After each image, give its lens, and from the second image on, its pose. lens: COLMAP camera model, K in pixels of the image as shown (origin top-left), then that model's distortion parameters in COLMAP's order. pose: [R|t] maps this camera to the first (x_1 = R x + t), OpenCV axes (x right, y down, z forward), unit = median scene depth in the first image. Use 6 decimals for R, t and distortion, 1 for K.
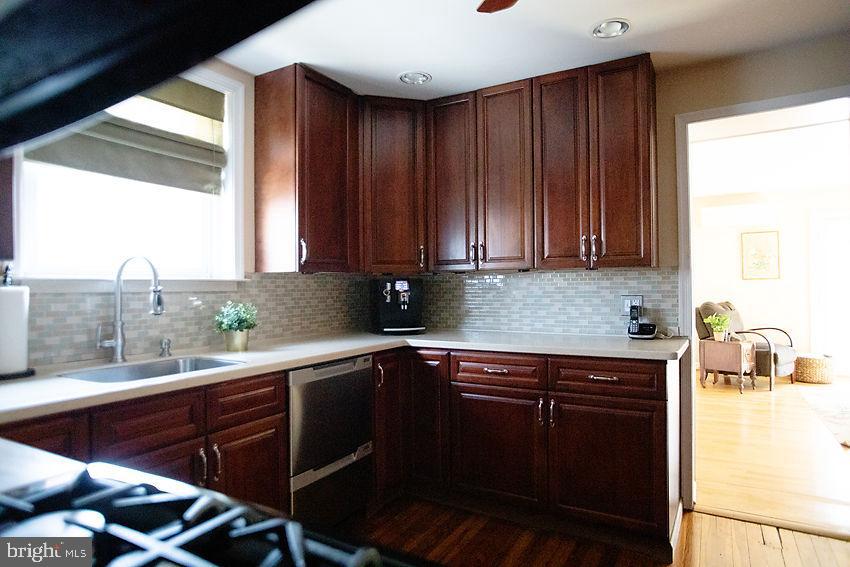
lens RADIAL K [[523.7, 0, 423.6], [0, 523.7, 281.9], [0, 0, 1]] dist [-0.036458, 0.002643]
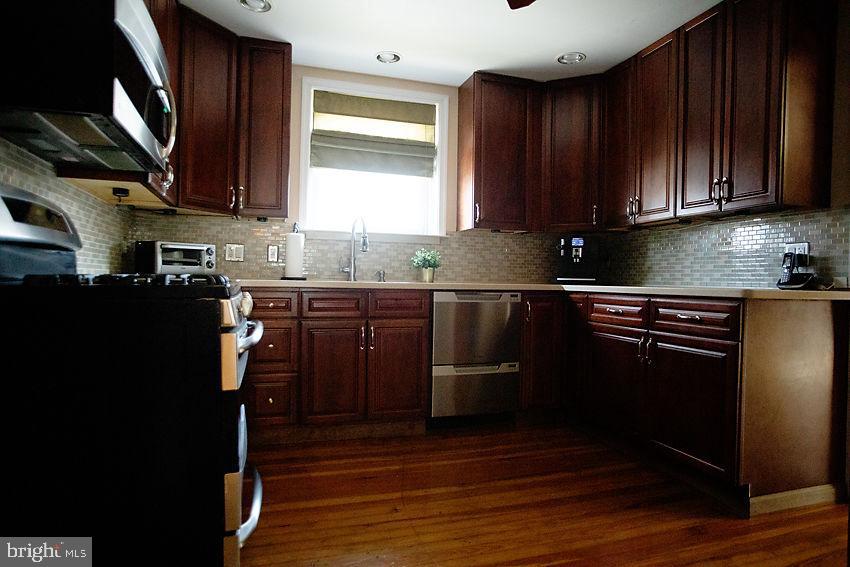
lens RADIAL K [[523.7, 0, 428.3], [0, 523.7, 285.7], [0, 0, 1]] dist [-0.036458, 0.002643]
pose [[0.739792, 0.027878, -0.672258, 0.568357], [-0.021110, 0.999611, 0.018221, 0.103691], [0.672505, 0.000712, 0.740092, -0.067626]]
